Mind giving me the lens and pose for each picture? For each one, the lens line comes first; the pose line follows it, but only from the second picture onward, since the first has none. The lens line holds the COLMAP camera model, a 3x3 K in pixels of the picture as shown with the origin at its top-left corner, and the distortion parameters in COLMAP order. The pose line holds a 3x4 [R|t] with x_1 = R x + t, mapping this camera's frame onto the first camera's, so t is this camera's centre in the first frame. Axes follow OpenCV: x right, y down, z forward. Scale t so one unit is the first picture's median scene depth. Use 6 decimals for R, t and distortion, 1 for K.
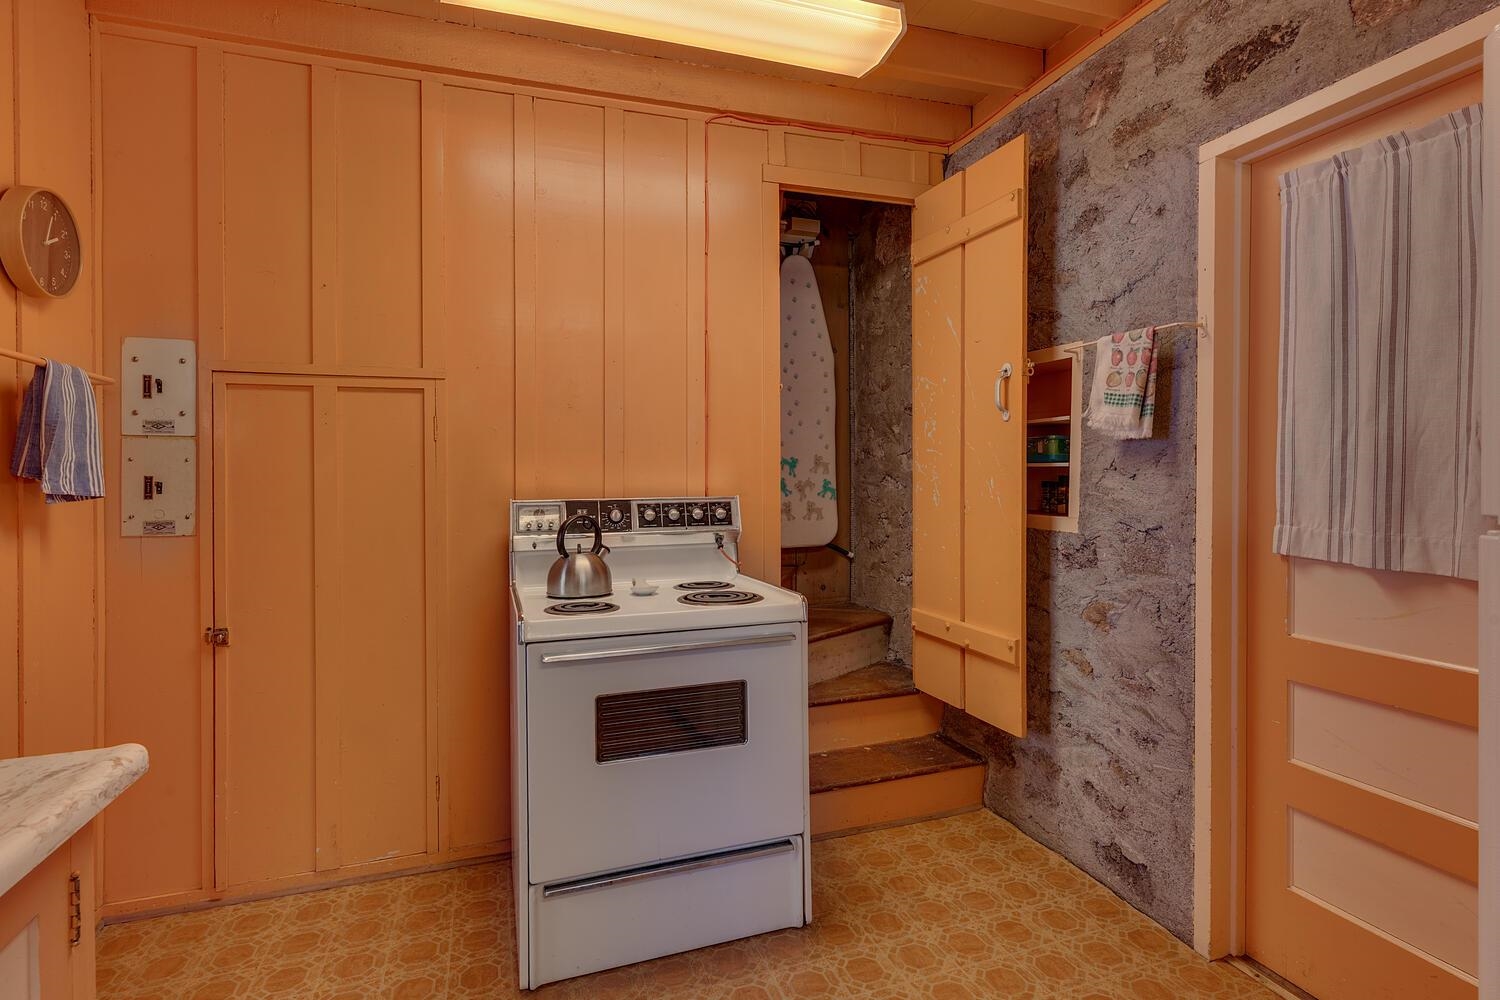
lens RADIAL K [[739.9, 0, 747.1], [0, 739.9, 487.2], [0, 0, 1]] dist [0.000697, -0.000050]
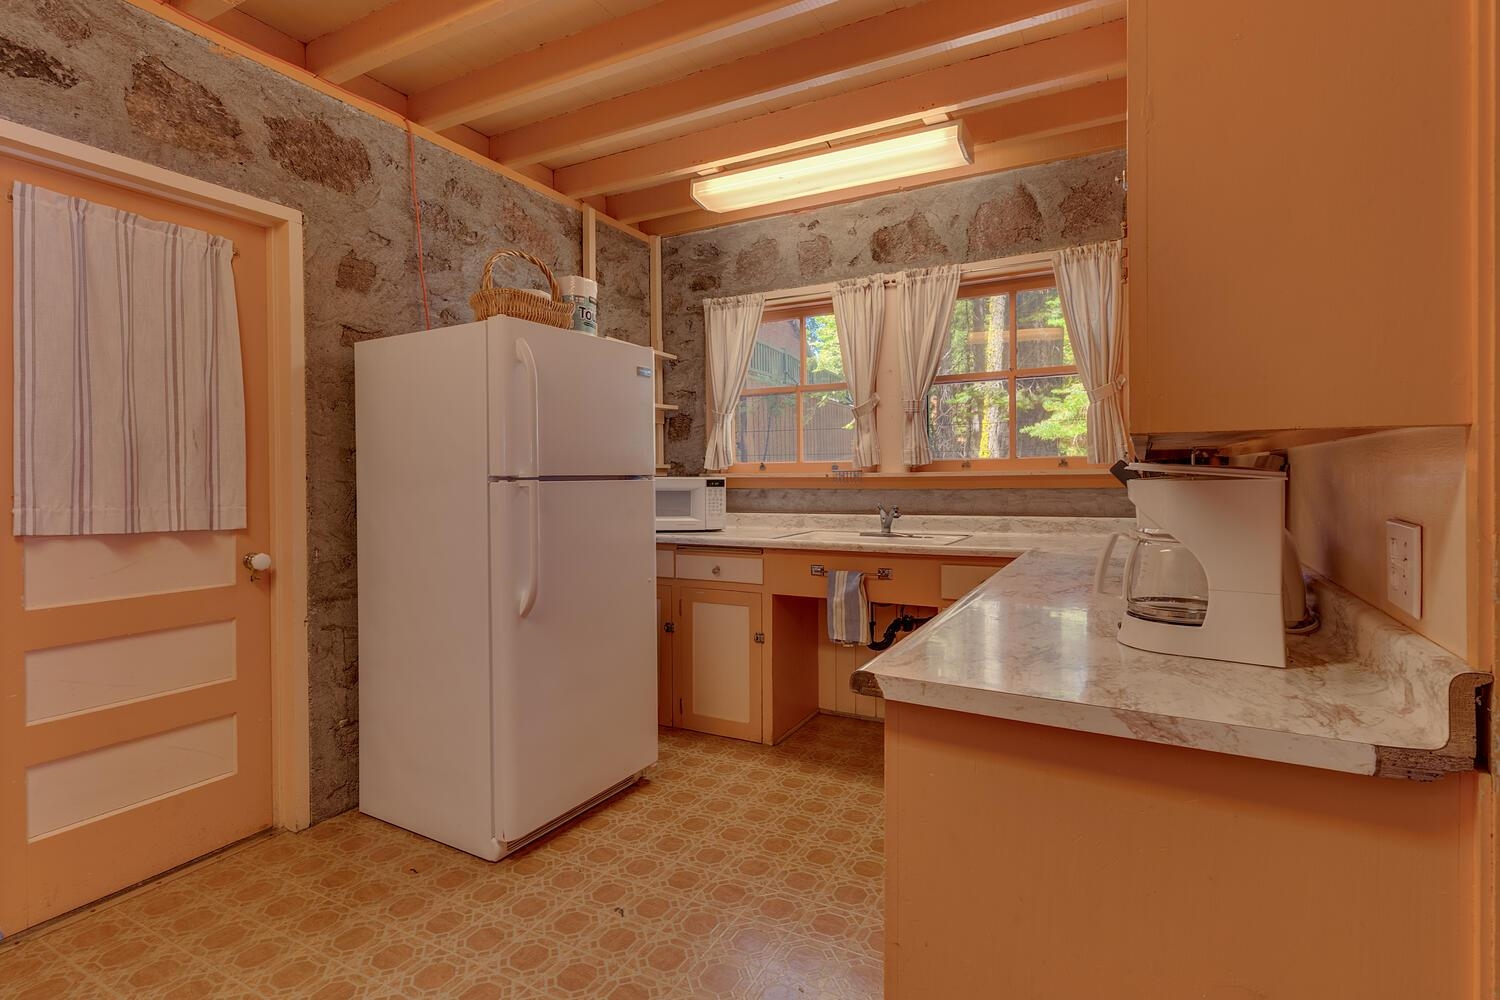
lens RADIAL K [[739.9, 0, 748.8], [0, 739.9, 489.3], [0, 0, 1]] dist [0.000697, -0.000050]
pose [[-0.674649, -0.017381, 0.737934, -0.828114], [0.007726, 0.999502, 0.030605, -0.001586], [-0.738098, 0.026349, -0.674179, 0.999651]]
